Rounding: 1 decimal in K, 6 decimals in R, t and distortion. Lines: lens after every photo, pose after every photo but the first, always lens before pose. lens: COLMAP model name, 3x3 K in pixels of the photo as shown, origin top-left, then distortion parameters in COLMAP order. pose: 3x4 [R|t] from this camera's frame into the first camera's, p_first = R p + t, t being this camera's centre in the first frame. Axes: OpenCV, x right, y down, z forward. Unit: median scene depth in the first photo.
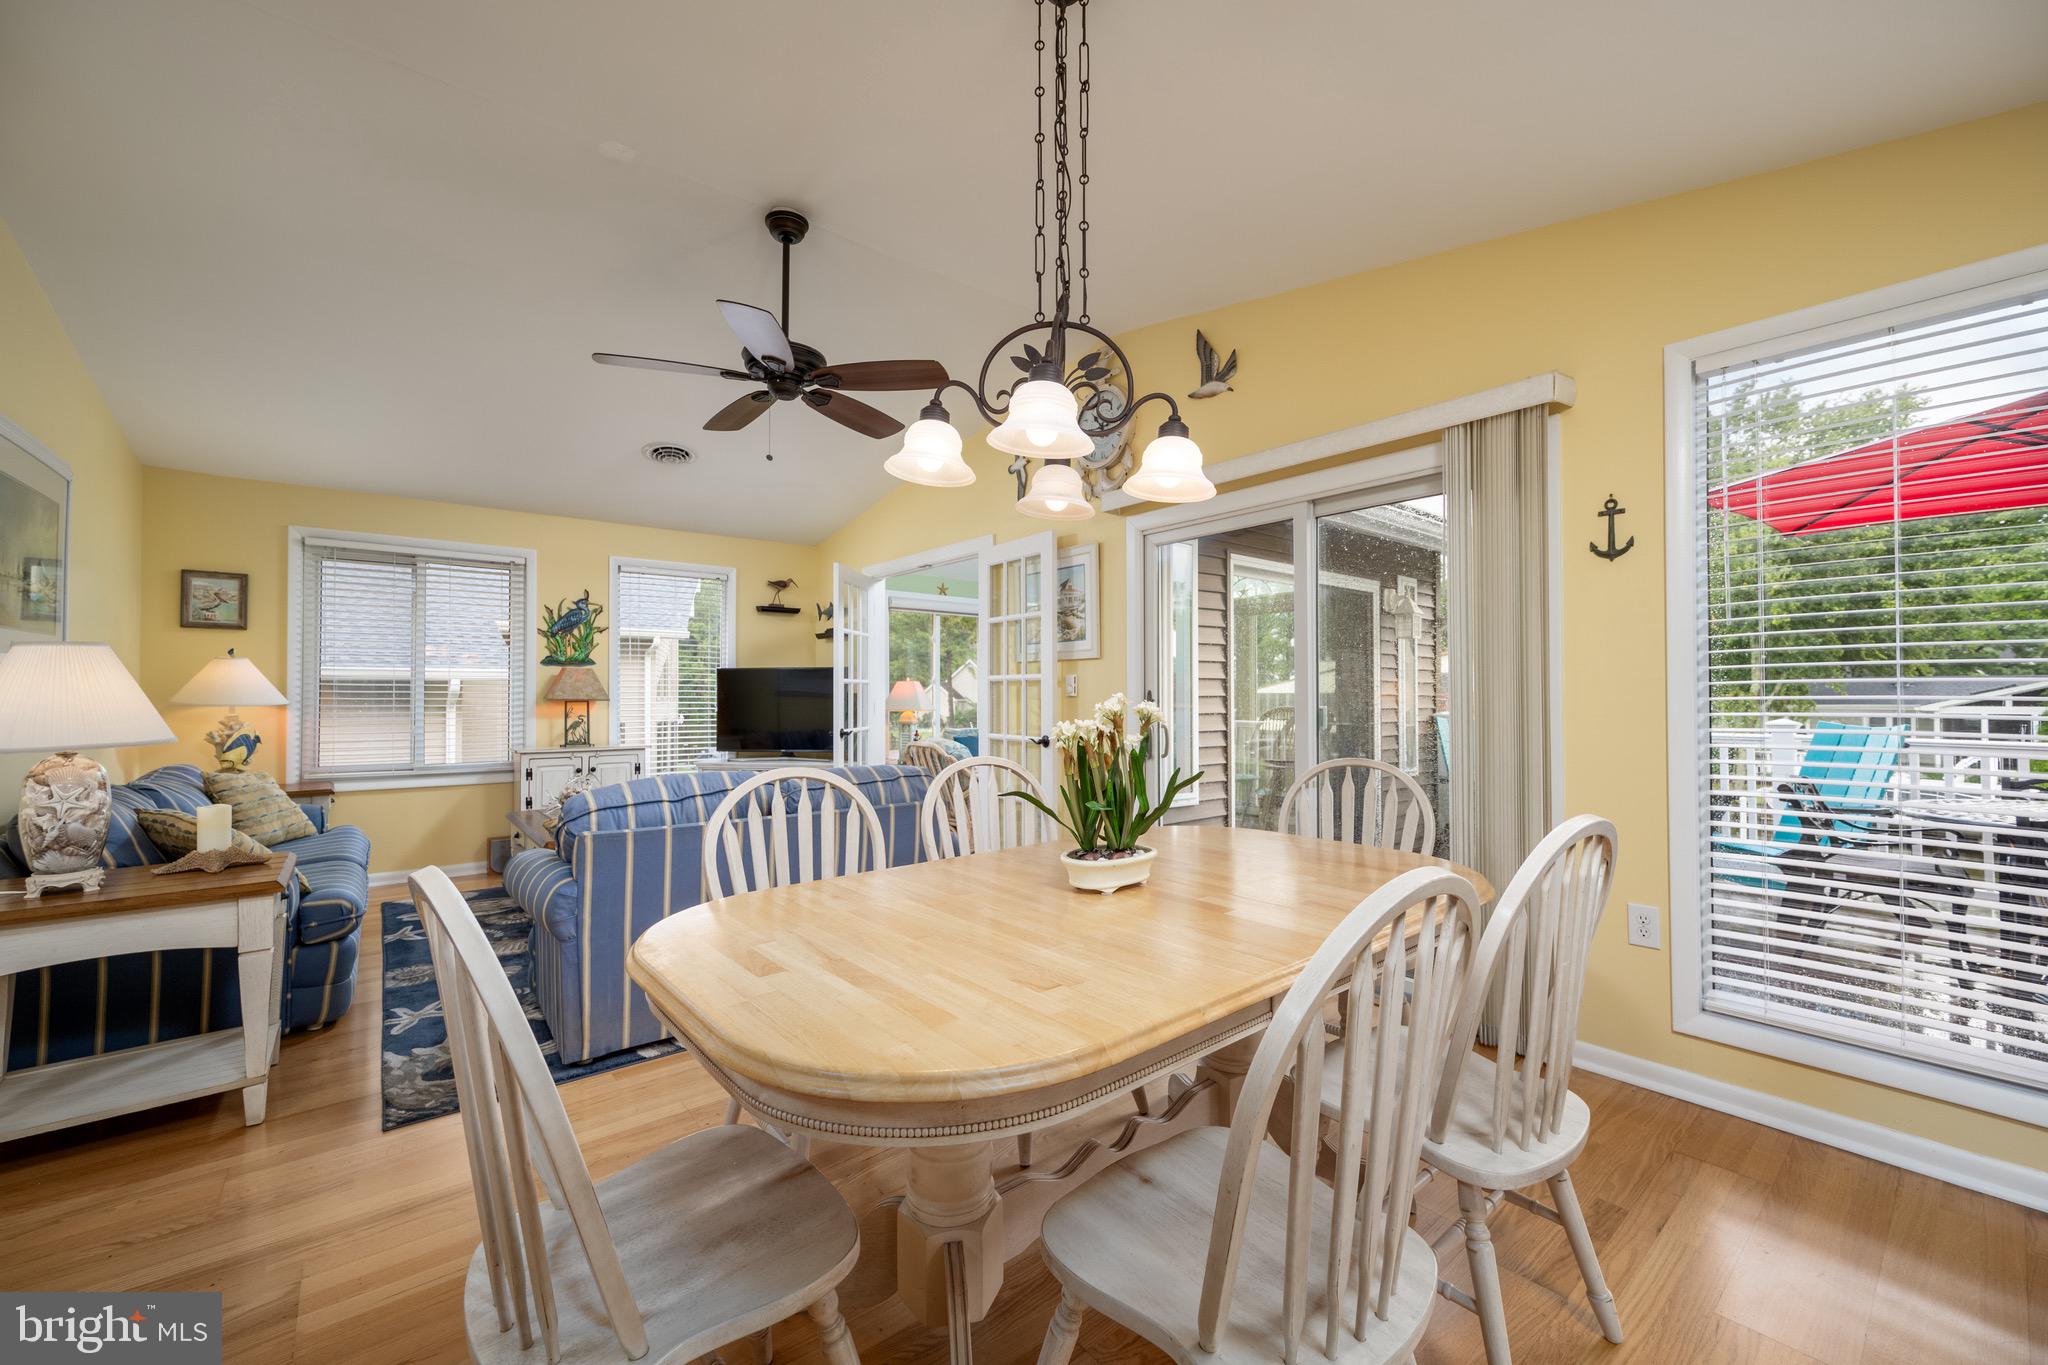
lens RADIAL K [[815.1, 0, 1027.9], [0, 815.1, 681.7], [0, 0, 1]] dist [0.000435, -0.000101]
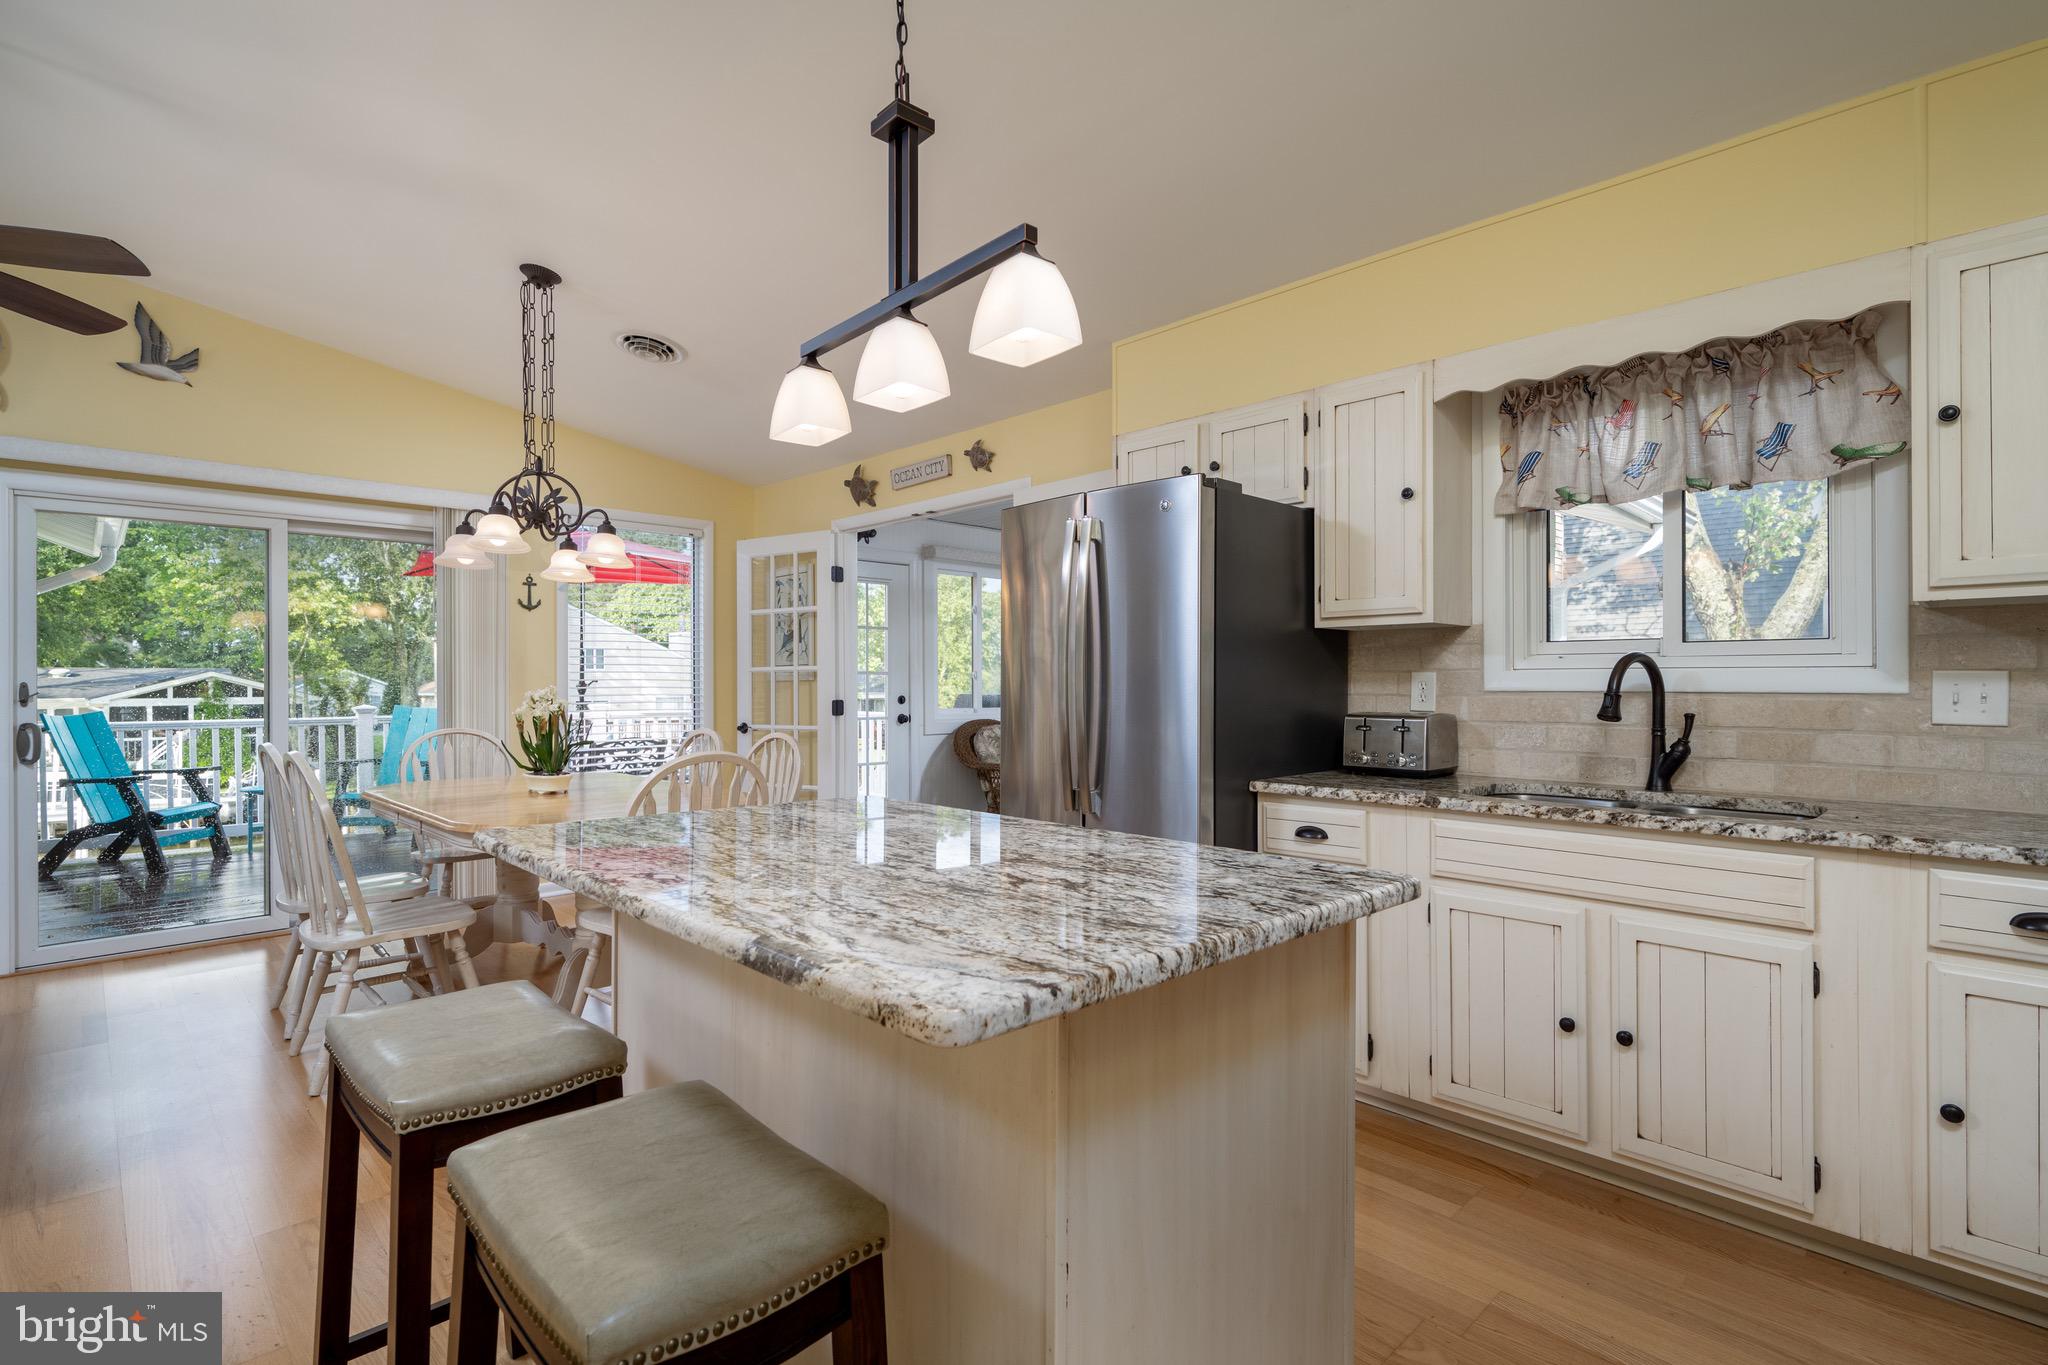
lens RADIAL K [[974.2, 0, 1024.0], [0, 974.2, 682.5], [0, 0, 1]] dist [0.001360, -0.000003]
pose [[-0.089681, 0.000785, 0.995970, -0.926954], [-0.013022, 0.999913, -0.001961, -0.000862], [-0.995885, -0.013145, -0.089663, 0.066387]]
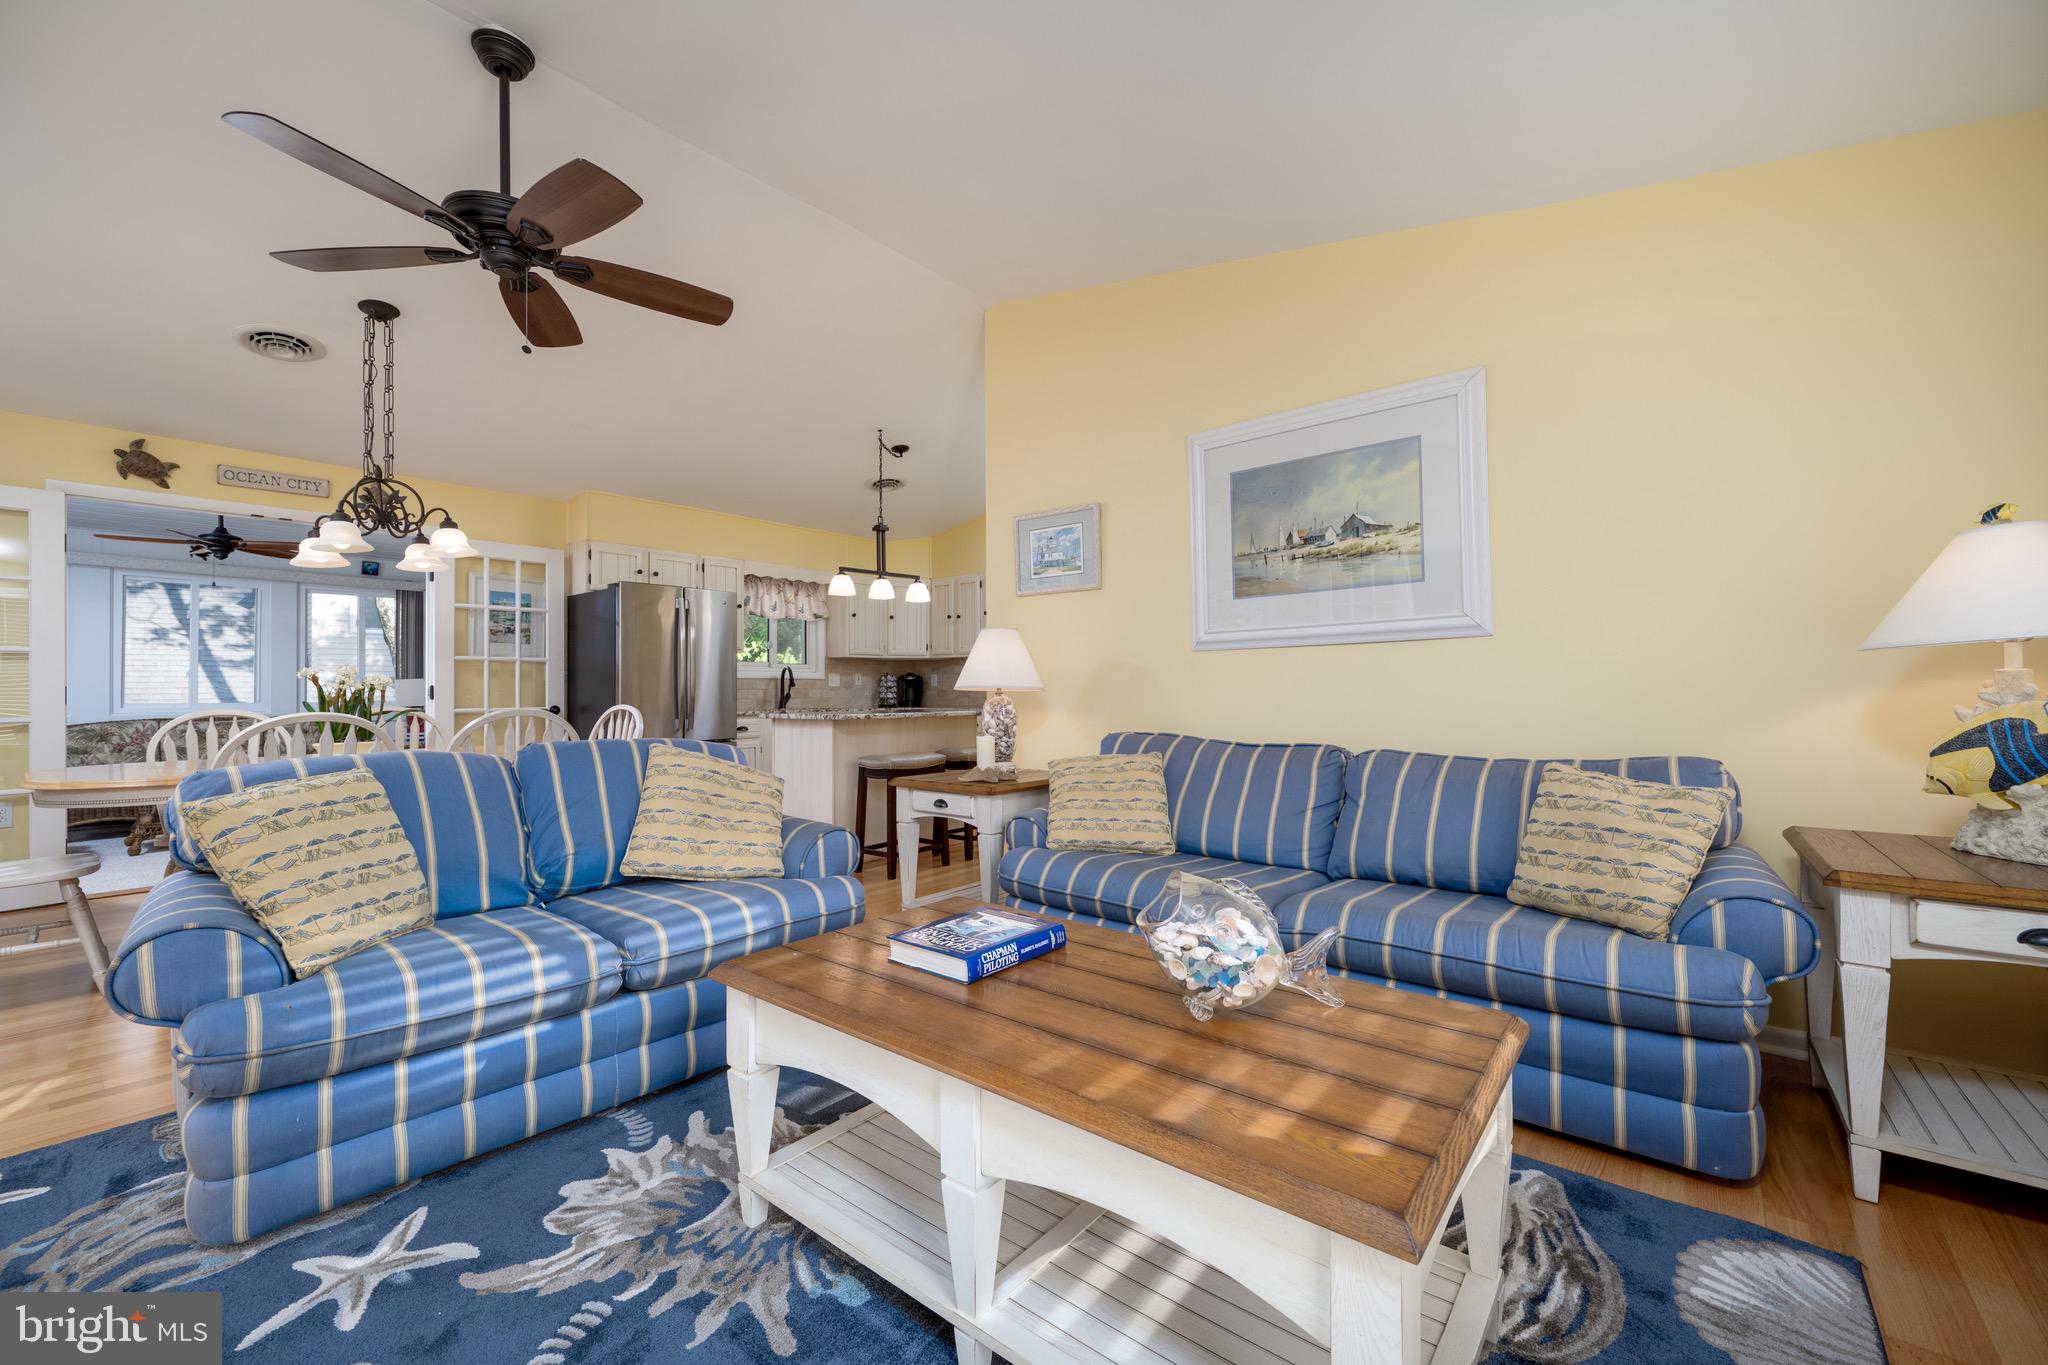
lens RADIAL K [[806.4, 0, 1051.0], [0, 806.4, 676.1], [0, 0, 1]] dist [-0.001144, -0.000265]
pose [[-0.972970, 0.001811, -0.230924, -0.485628], [0.008452, 0.999579, -0.027773, 0.047735], [0.230776, -0.028974, -0.972575, 1.438733]]
